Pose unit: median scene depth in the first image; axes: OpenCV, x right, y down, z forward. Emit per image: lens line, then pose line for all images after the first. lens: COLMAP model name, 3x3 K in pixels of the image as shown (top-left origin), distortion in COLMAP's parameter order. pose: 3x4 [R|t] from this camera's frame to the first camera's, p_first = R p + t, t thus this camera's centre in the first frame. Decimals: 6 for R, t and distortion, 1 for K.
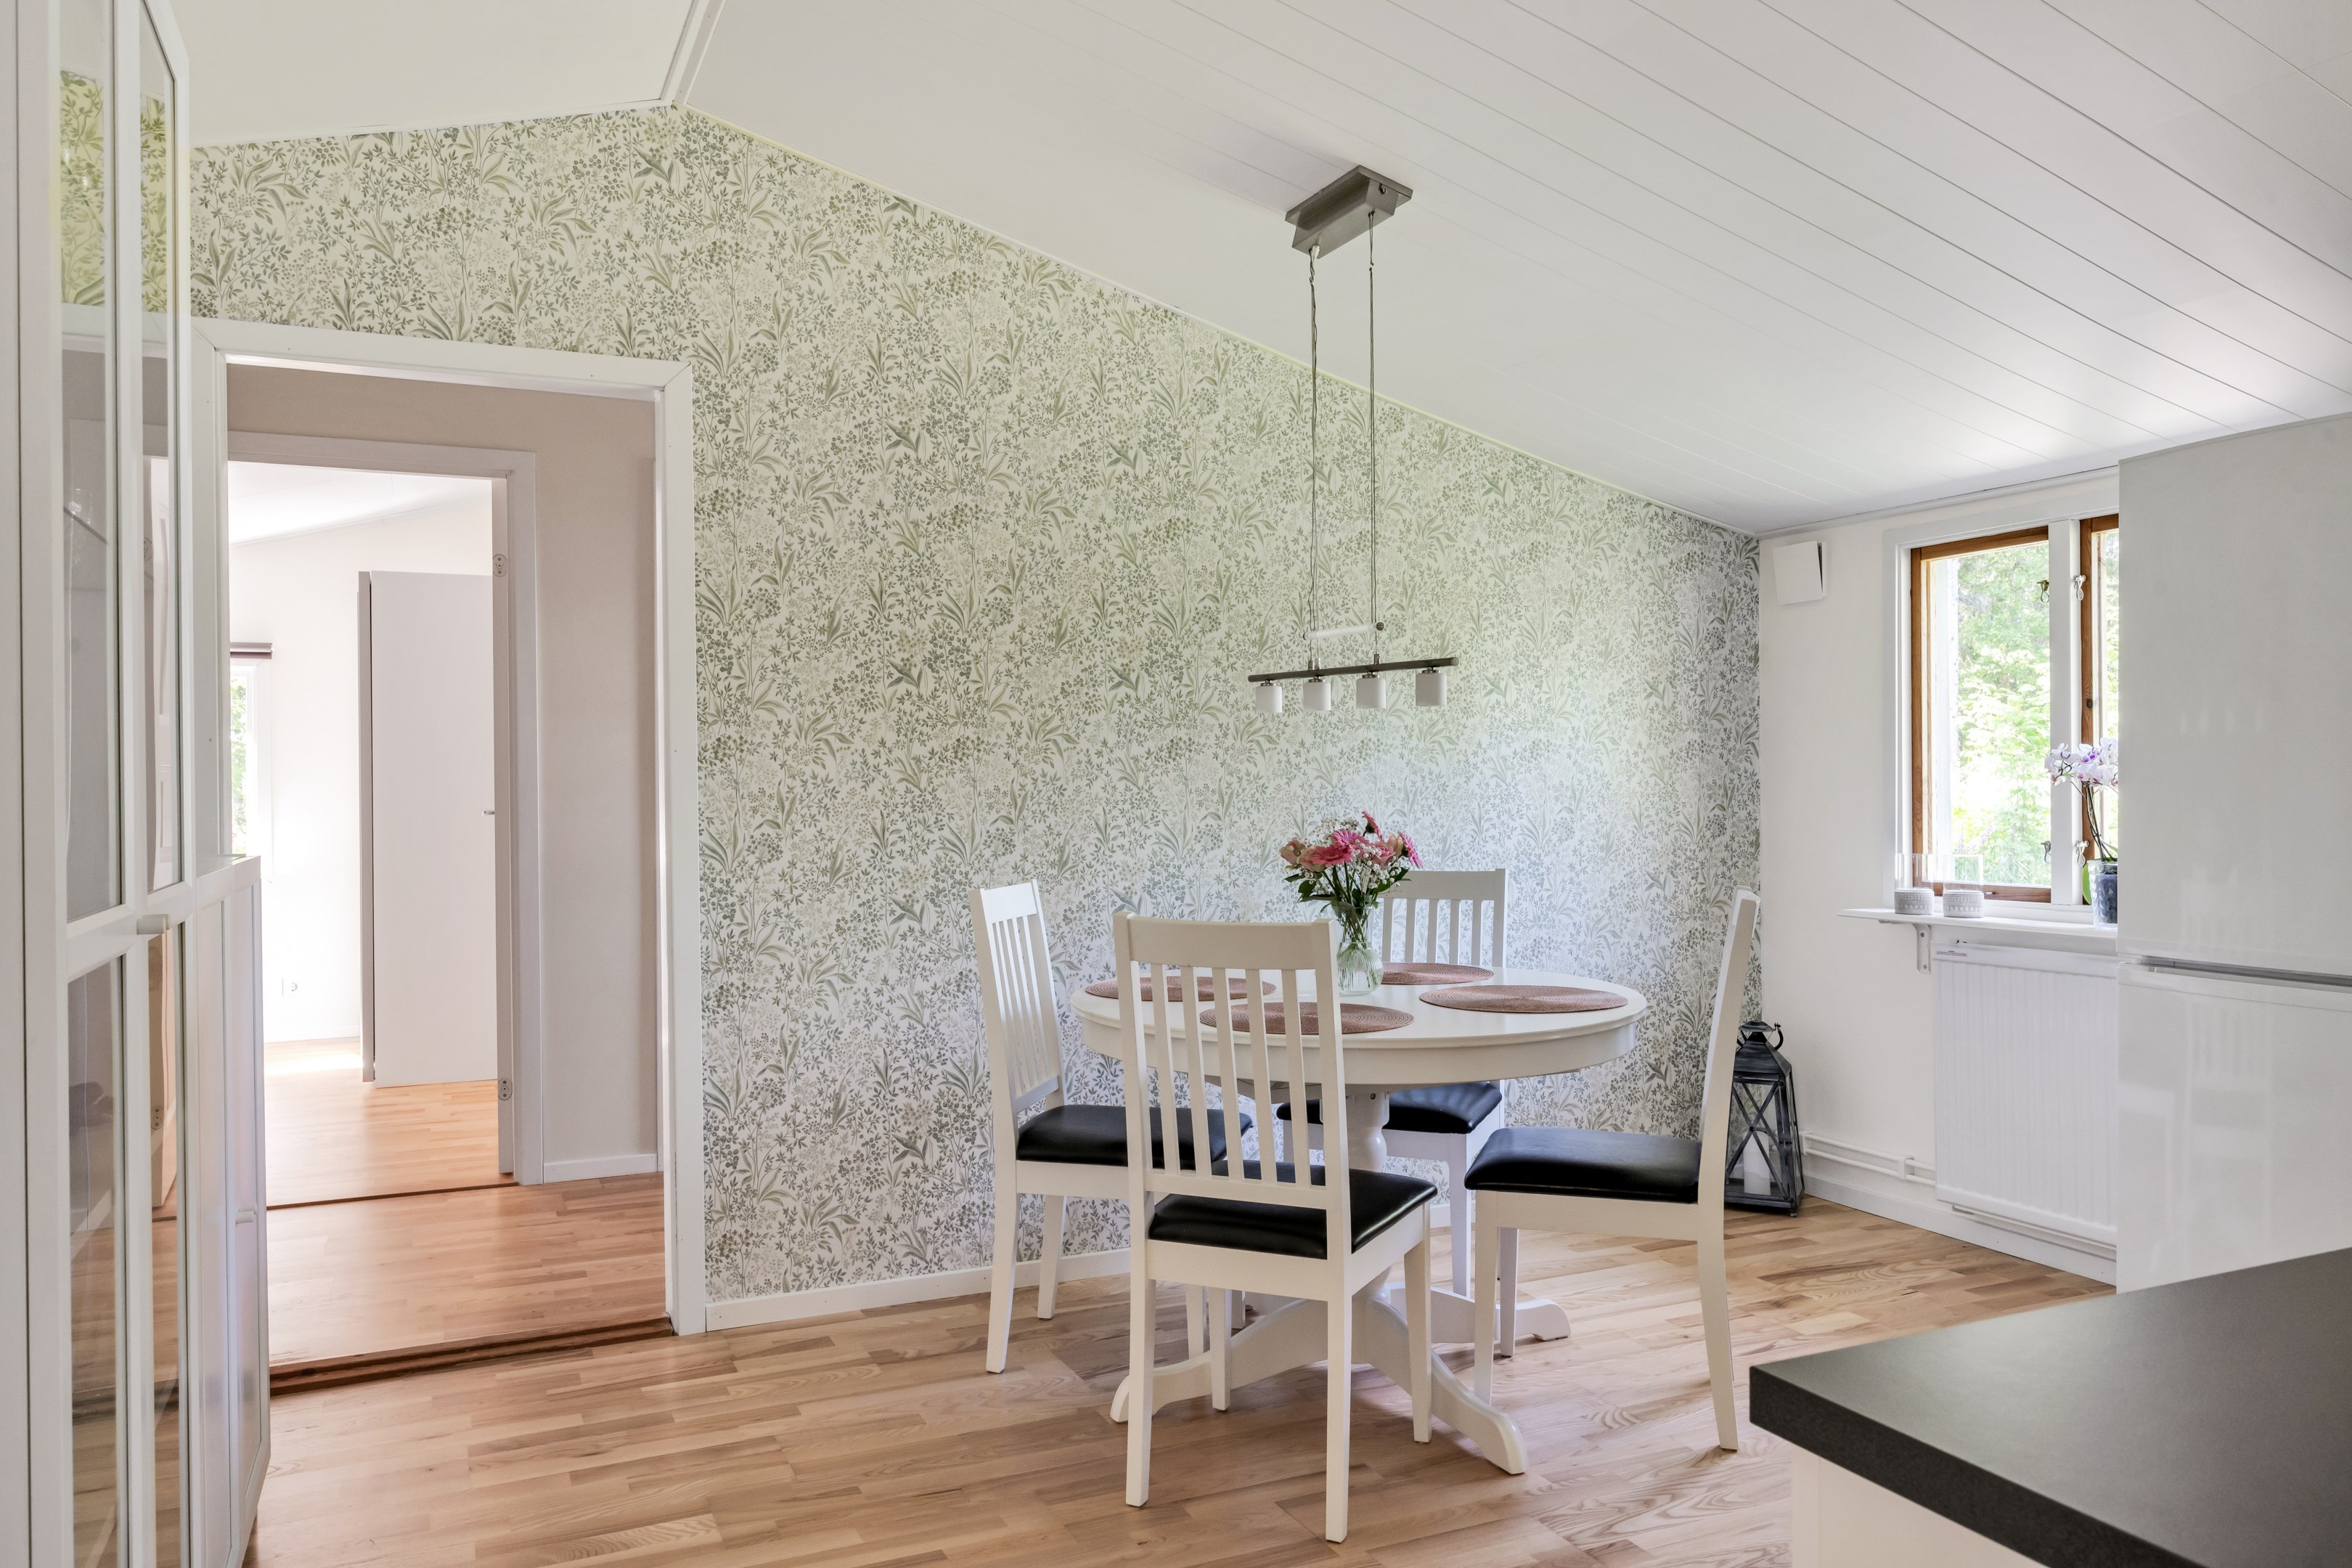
lens RADIAL K [[1496.9, 0, 1173.3], [0, 1496.9, 762.9], [0, 0, 1]] dist [-0.000064, -0.002374]
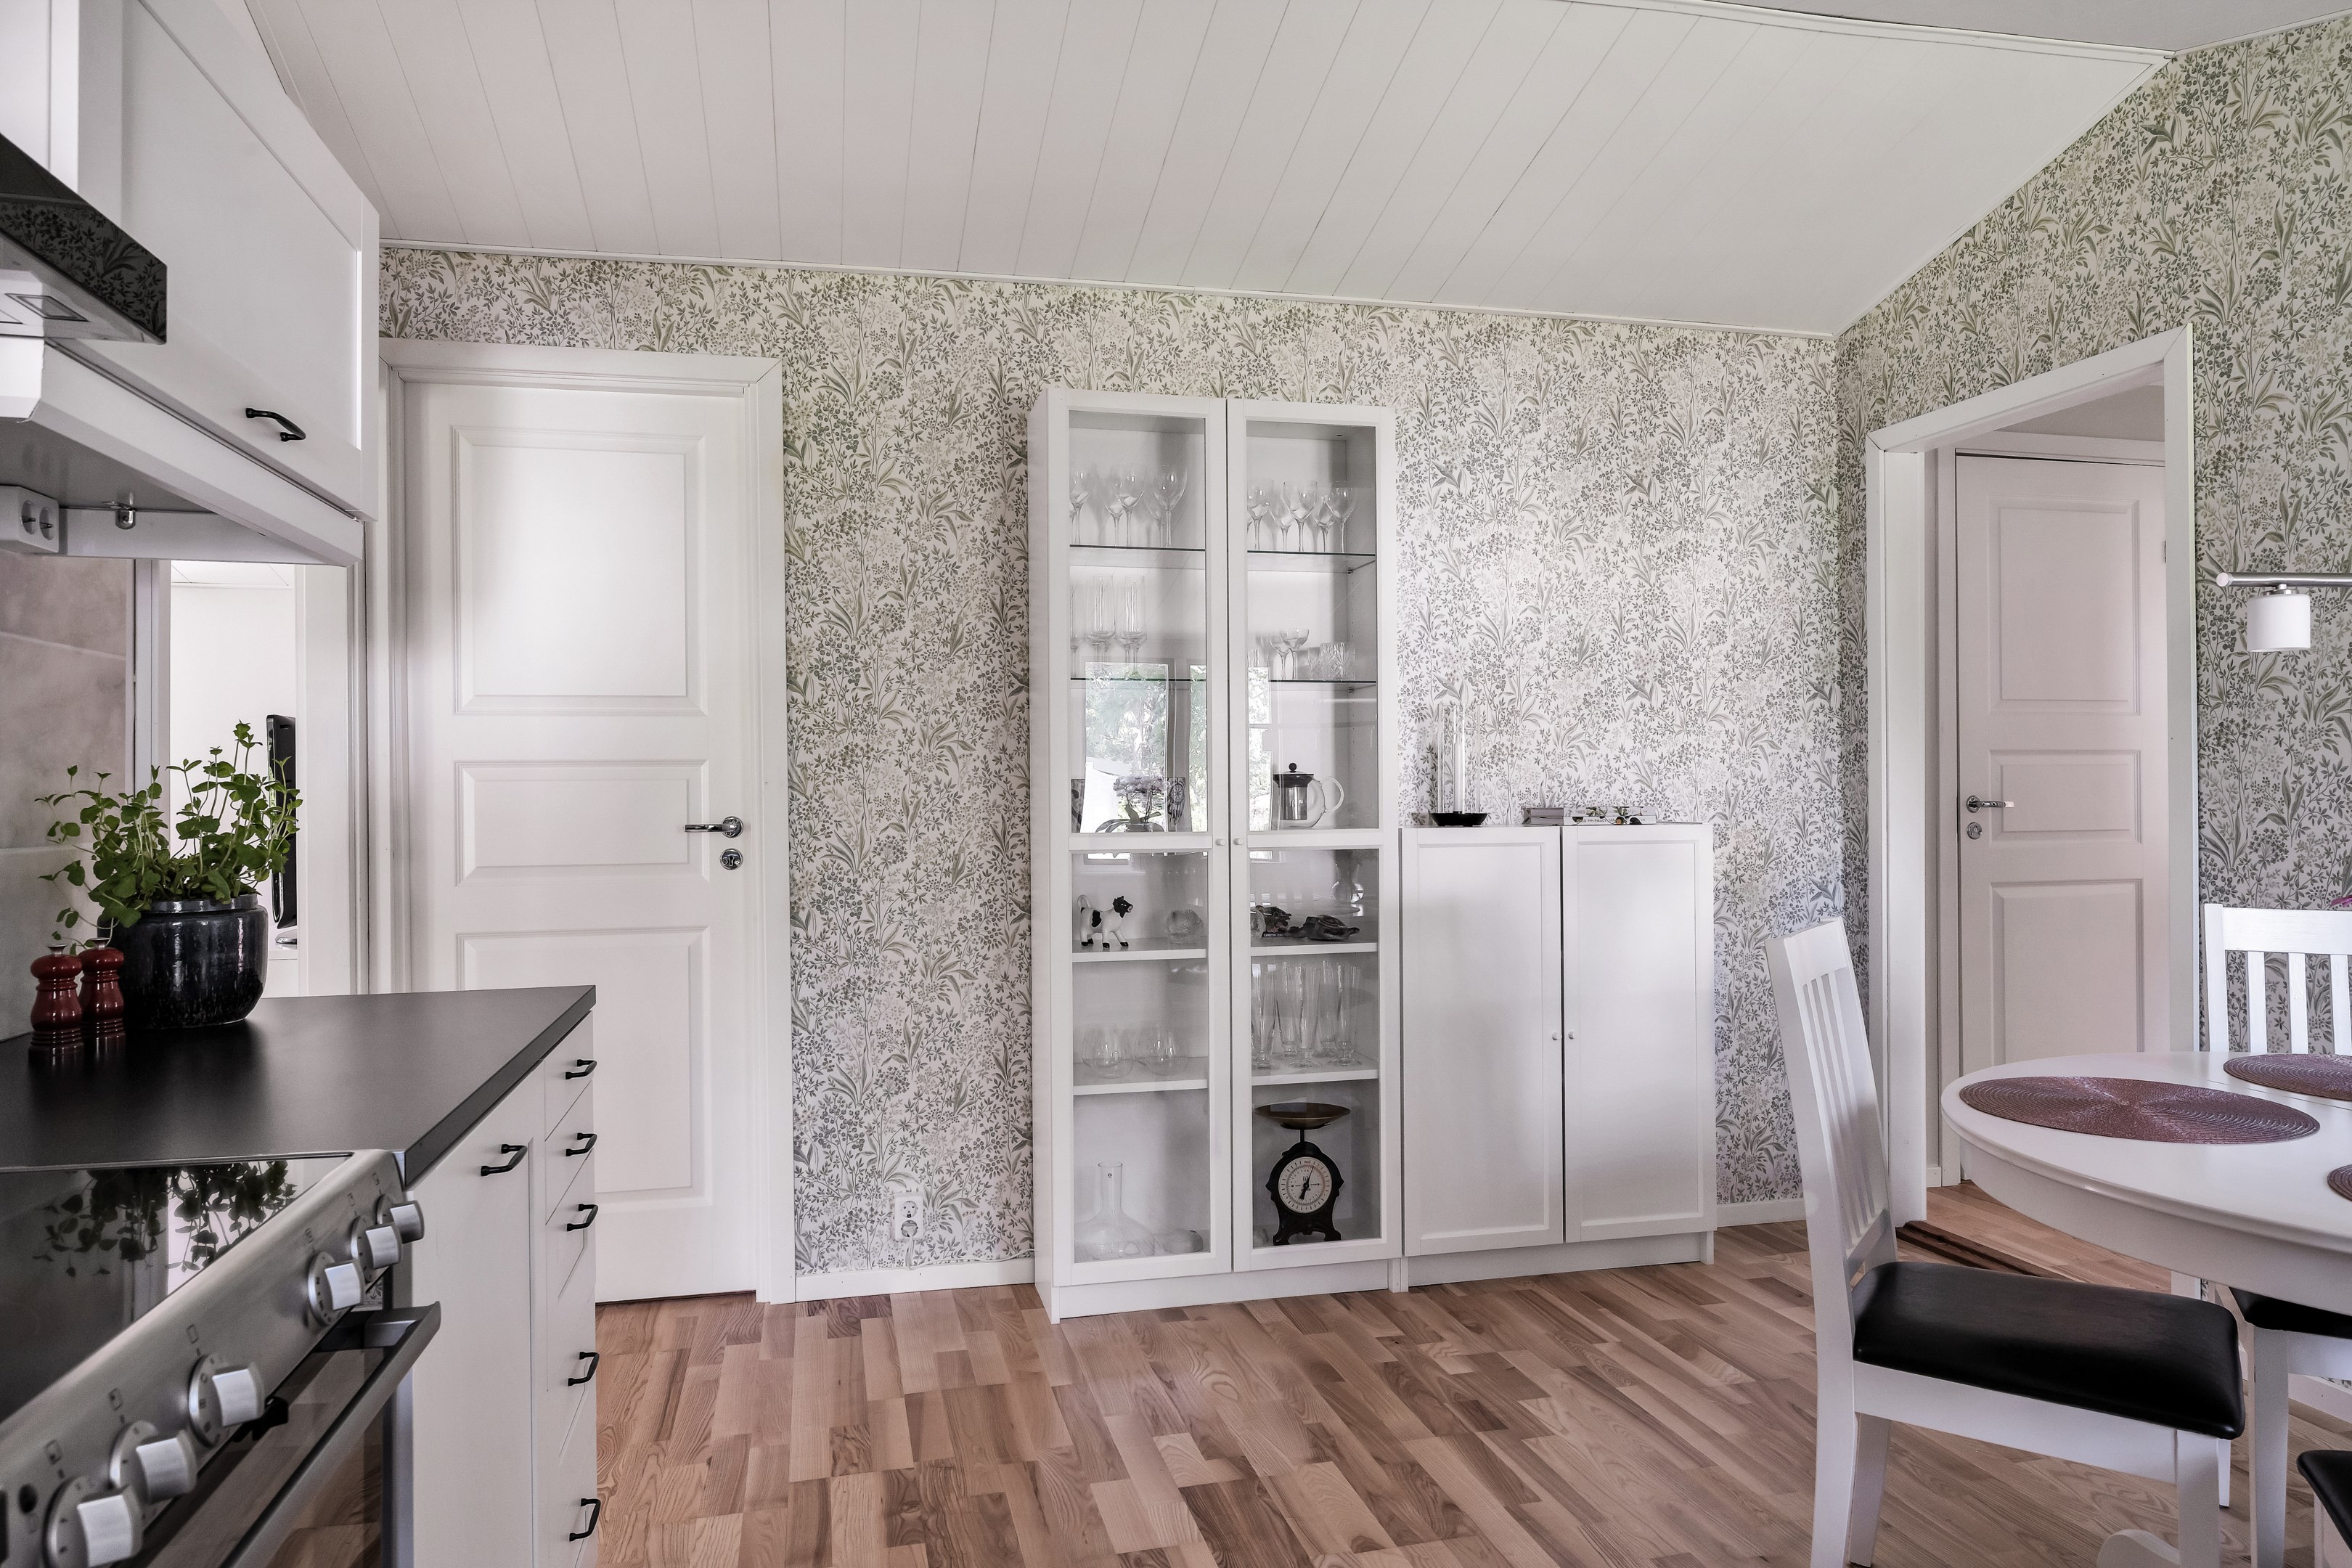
lens RADIAL K [[1427.4, 0, 1176.0], [0, 1427.4, 784.0], [0, 0, 1]] dist [-0.007950, 0.000416]
pose [[0.984806, 0.001232, -0.173654, 0.101385], [0.000703, 0.999938, 0.011083, -0.000527], [0.173657, -0.011037, 0.984744, 0.042102]]
